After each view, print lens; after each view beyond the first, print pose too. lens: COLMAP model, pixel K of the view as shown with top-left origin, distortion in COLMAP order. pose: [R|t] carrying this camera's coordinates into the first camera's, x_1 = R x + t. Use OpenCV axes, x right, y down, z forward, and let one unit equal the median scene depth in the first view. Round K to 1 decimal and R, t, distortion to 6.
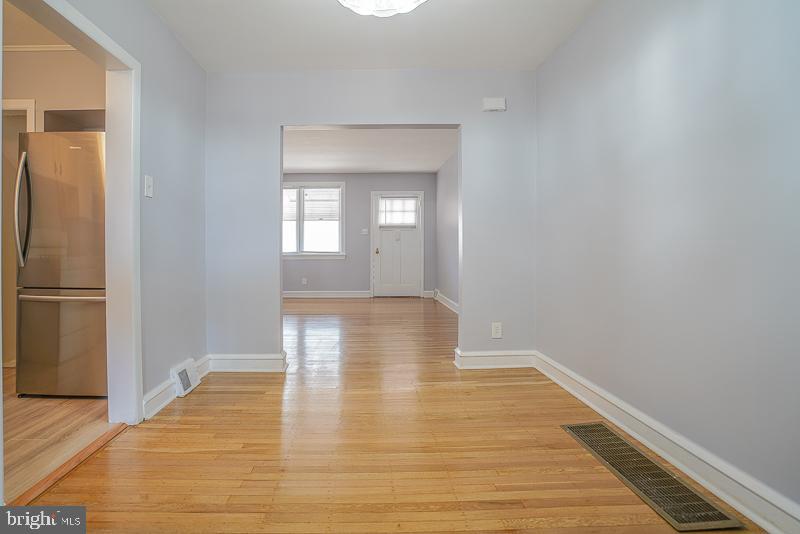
lens RADIAL K [[378.0, 0, 392.0], [0, 378.0, 247.8], [0, 0, 1]] dist [-0.063463, 0.022616]
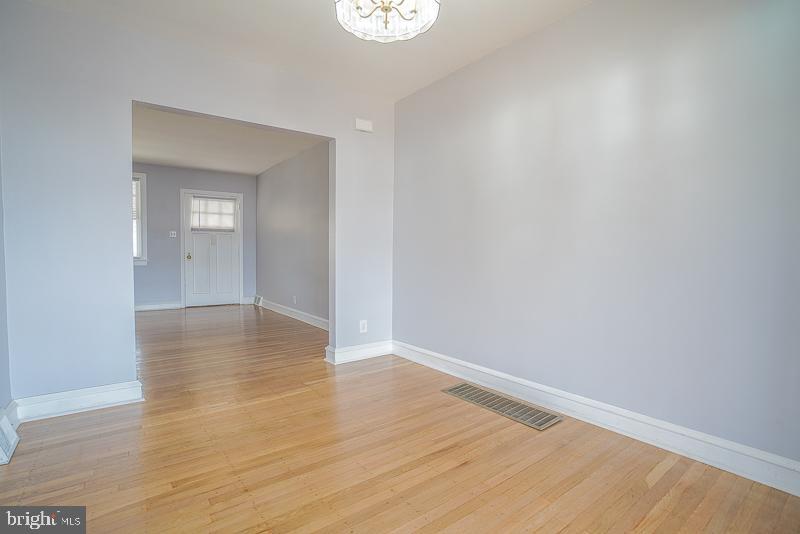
lens RADIAL K [[365.0, 0, 403.1], [0, 365.0, 267.2], [0, 0, 1]] dist [-0.057469, 0.018818]
pose [[0.817019, -0.011709, 0.576492, -0.261877], [-0.009486, 0.999386, 0.033742, 0.002287], [-0.576533, -0.033037, 0.816406, 0.029970]]
